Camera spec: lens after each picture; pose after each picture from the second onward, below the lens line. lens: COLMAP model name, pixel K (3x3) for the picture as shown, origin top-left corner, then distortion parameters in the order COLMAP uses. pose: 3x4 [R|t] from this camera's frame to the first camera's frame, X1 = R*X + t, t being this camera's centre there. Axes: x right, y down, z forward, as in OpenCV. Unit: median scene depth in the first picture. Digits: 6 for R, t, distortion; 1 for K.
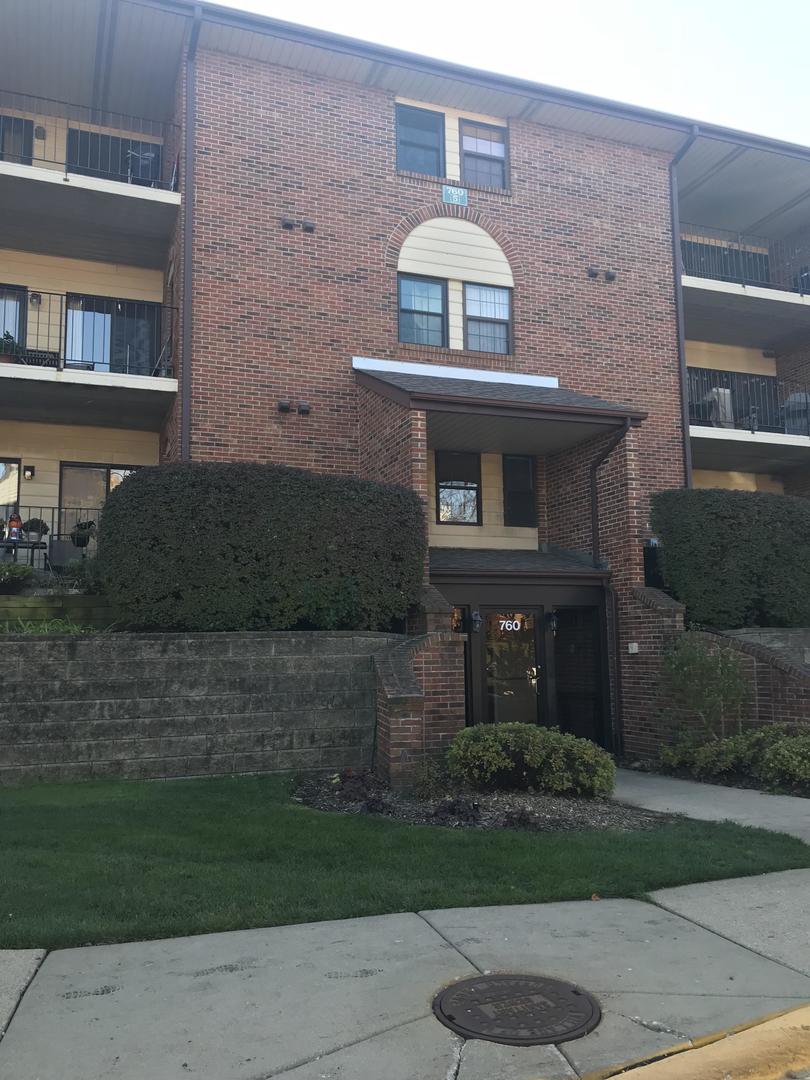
lens RADIAL K [[889.6, 0, 399.7], [0, 889.6, 538.5], [0, 0, 1]] dist [0.017991, -0.025132]
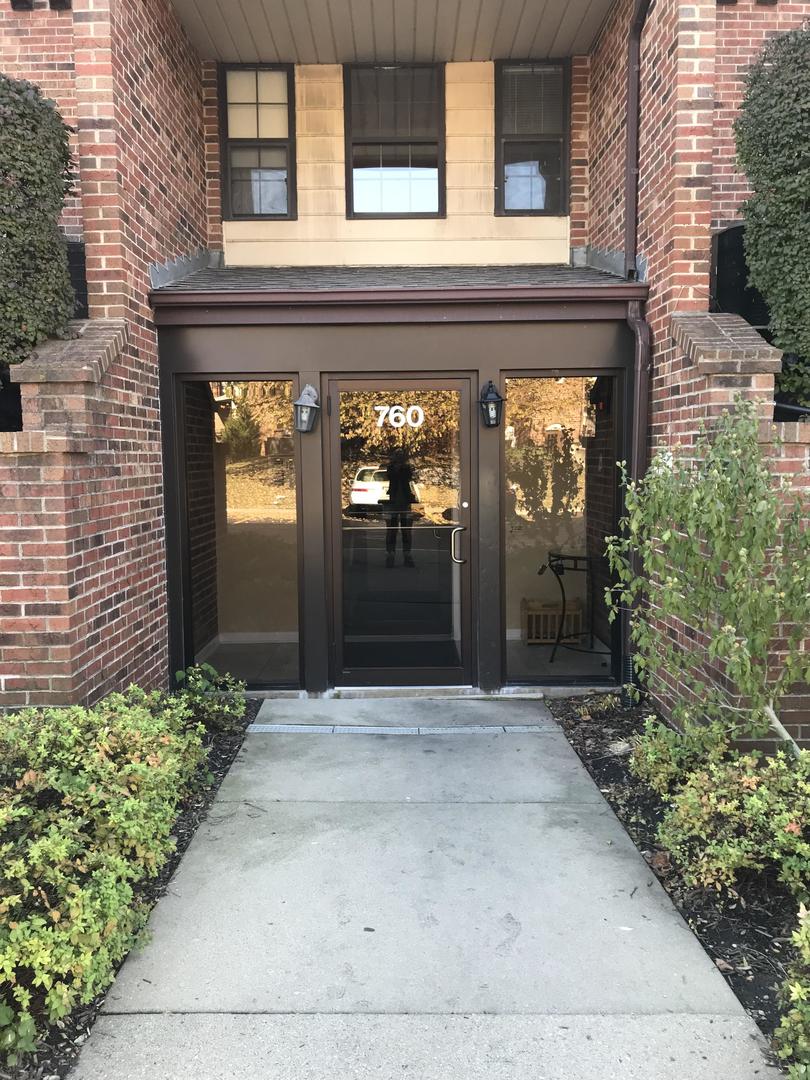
lens RADIAL K [[889.6, 0, 409.3], [0, 889.6, 547.5], [0, 0, 1]] dist [0.017991, -0.025132]
pose [[0.938963, 0.037258, -0.341994, 0.288256], [0.042116, 0.974191, 0.221762, 0.062069], [0.341430, -0.222630, 0.913160, 0.561392]]
